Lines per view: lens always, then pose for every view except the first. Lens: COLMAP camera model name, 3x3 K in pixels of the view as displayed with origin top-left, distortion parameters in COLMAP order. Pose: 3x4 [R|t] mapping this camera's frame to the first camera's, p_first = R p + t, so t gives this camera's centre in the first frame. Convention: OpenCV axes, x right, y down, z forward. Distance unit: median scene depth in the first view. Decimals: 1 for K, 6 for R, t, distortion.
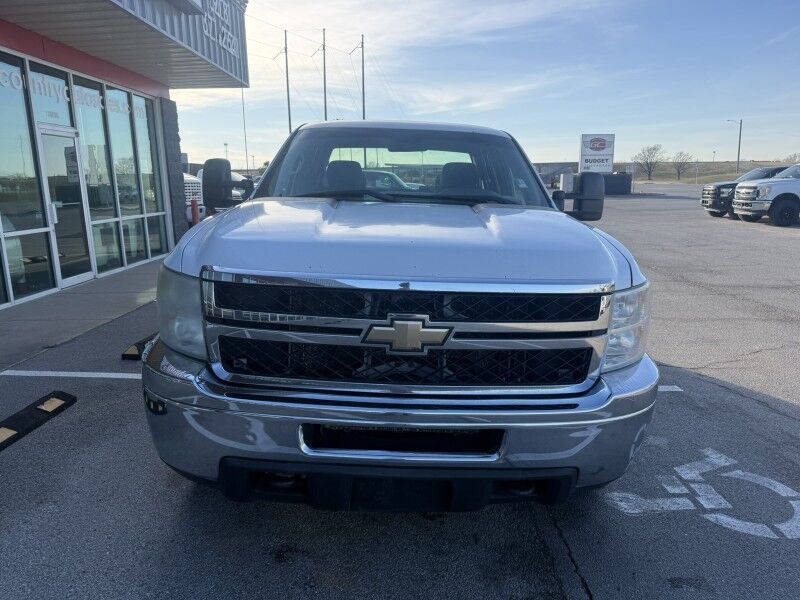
lens RADIAL K [[561.6, 0, 400.0], [0, 561.6, 300.0], [0, 0, 1]] dist [0.024849, -0.044807]
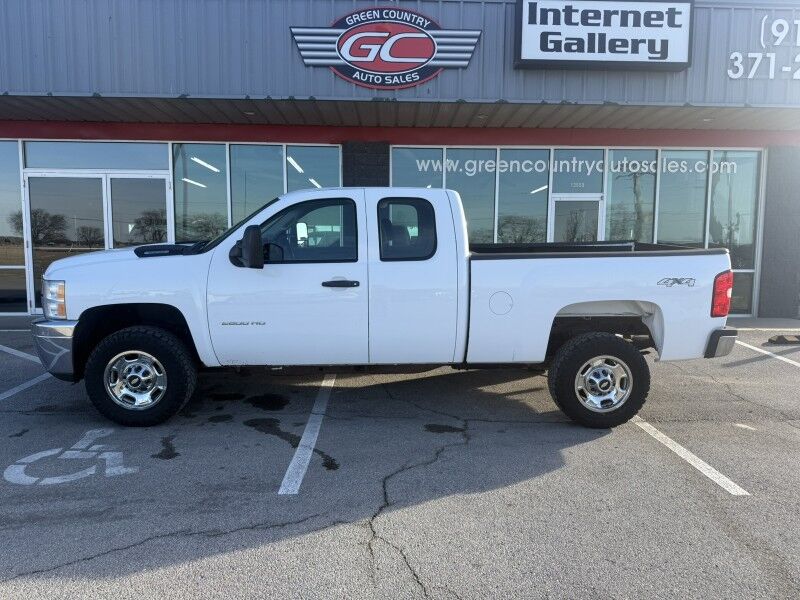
lens RADIAL K [[557.8, 0, 400.0], [0, 557.8, 300.0], [0, 0, 1]] dist [0.044284, -0.062452]
pose [[0.041065, 0.115274, -0.992485, 1.703840], [-0.208048, 0.972537, 0.104348, -0.303454], [0.977256, 0.202199, 0.063920, 1.426979]]
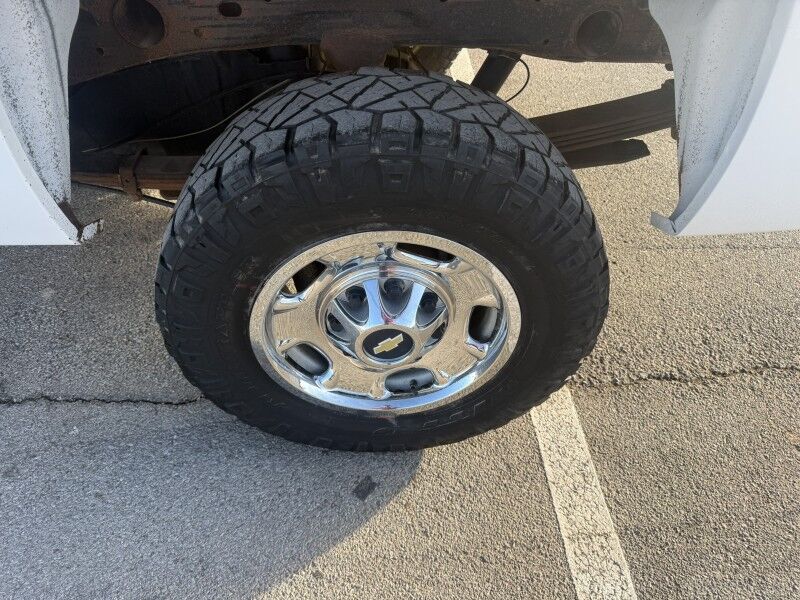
lens RADIAL K [[557.8, 0, 400.0], [0, 557.8, 300.0], [0, 0, 1]] dist [0.044284, -0.062452]
pose [[0.042100, 0.670249, -0.740942, 0.515708], [-0.230225, 0.728150, 0.645596, -0.270115], [0.972226, 0.143404, 0.184963, 2.031559]]
